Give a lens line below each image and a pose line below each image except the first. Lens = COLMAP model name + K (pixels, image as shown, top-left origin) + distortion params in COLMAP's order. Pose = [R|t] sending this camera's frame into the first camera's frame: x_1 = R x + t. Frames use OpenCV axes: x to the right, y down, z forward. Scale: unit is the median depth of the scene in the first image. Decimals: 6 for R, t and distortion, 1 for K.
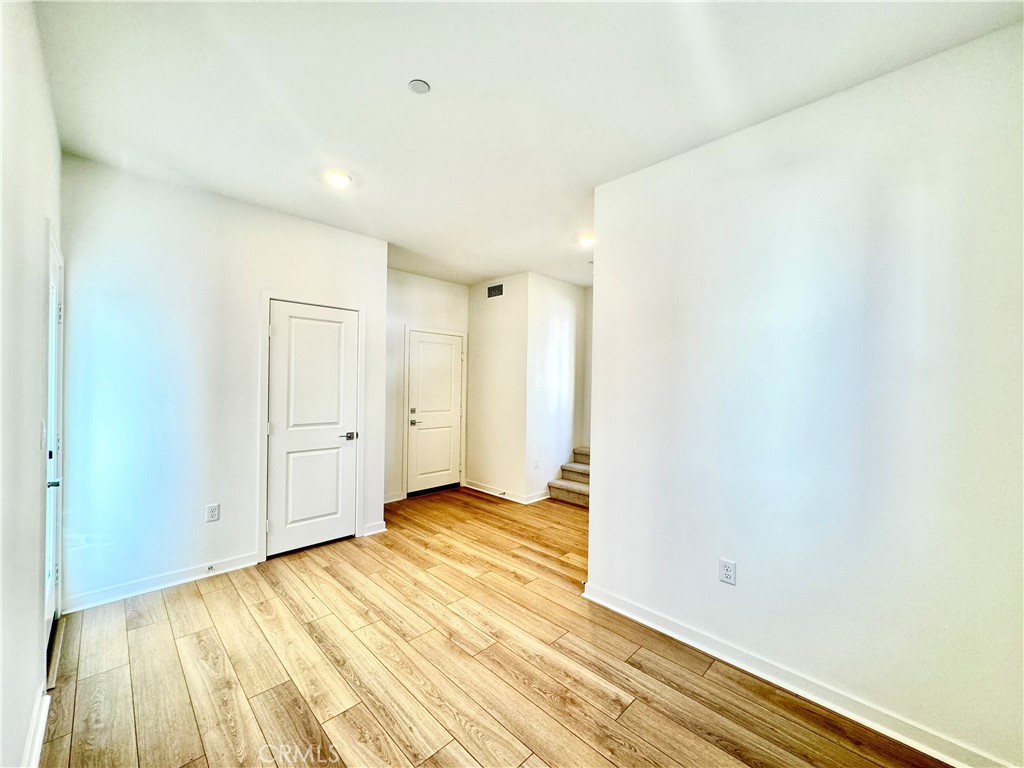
lens RADIAL K [[410.3, 0, 515.3], [0, 410.3, 381.8], [0, 0, 1]] dist [-0.007013, 0.001051]
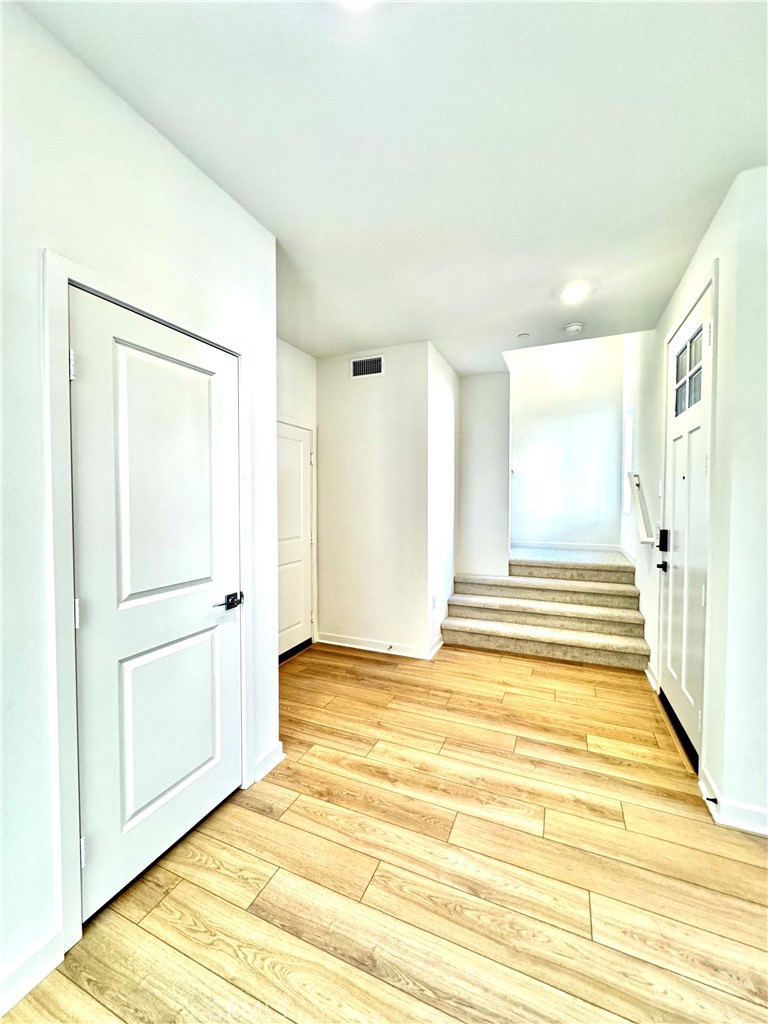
lens RADIAL K [[410.3, 0, 385.4], [0, 410.3, 507.9], [0, 0, 1]] dist [-0.007013, 0.001051]
pose [[0.932236, -0.024606, 0.361013, -0.414970], [0.014913, 0.999450, 0.029613, 0.004410], [-0.361543, -0.022222, 0.932091, 0.468196]]
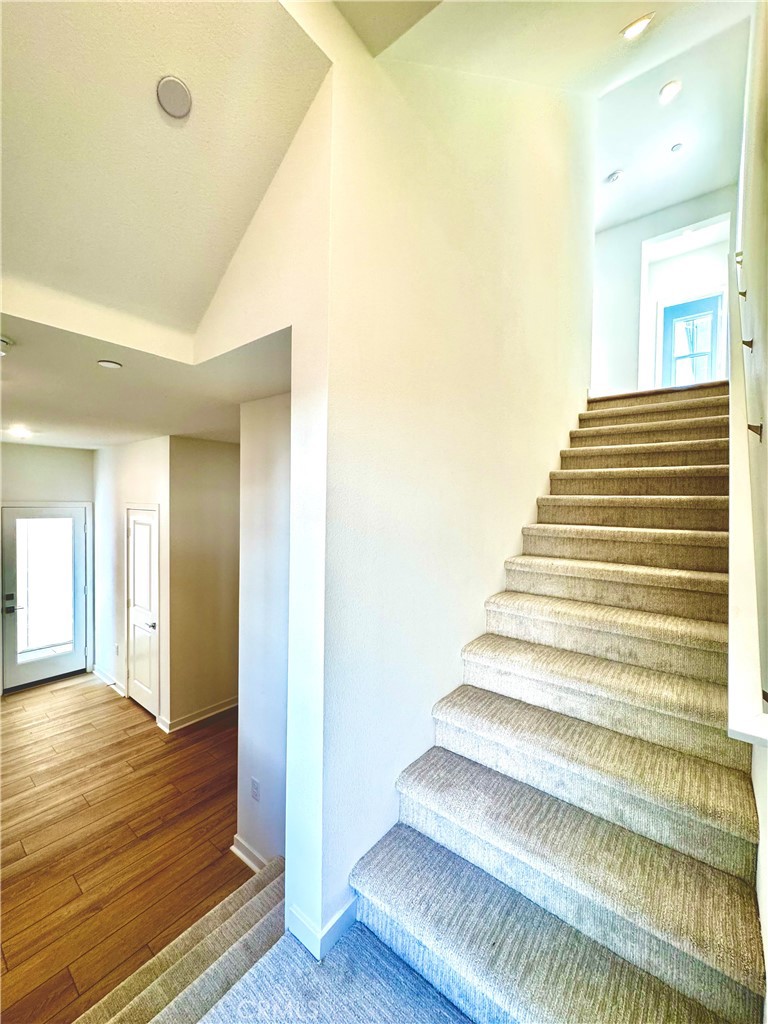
lens RADIAL K [[410.3, 0, 383.7], [0, 410.3, 511.1], [0, 0, 1]] dist [-0.007013, 0.001051]
pose [[0.105451, 0.007371, -0.994397, 0.760995], [-0.009459, 0.999935, 0.006409, -0.189456], [0.994380, 0.008730, 0.105514, 1.528054]]
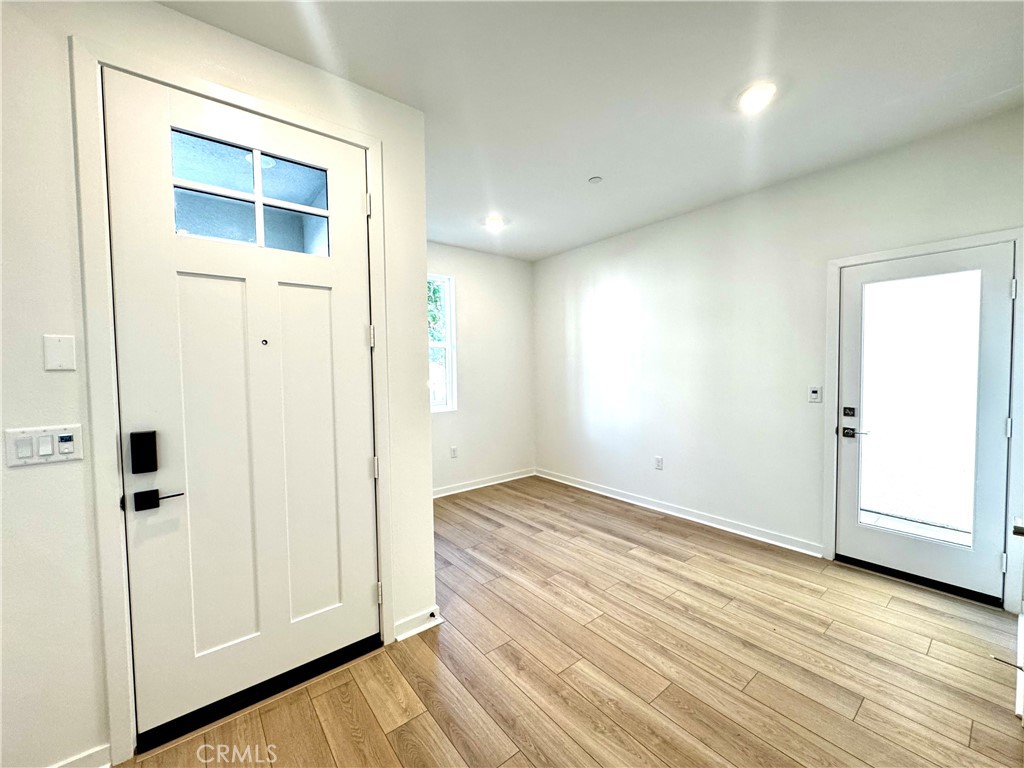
lens RADIAL K [[410.3, 0, 509.7], [0, 410.3, 383.2], [0, 0, 1]] dist [-0.007013, 0.001051]
pose [[-0.992230, -0.006504, 0.124249, -0.053470], [-0.001693, 0.999246, 0.038785, 0.009246], [-0.124408, 0.038273, -0.991493, 1.375389]]
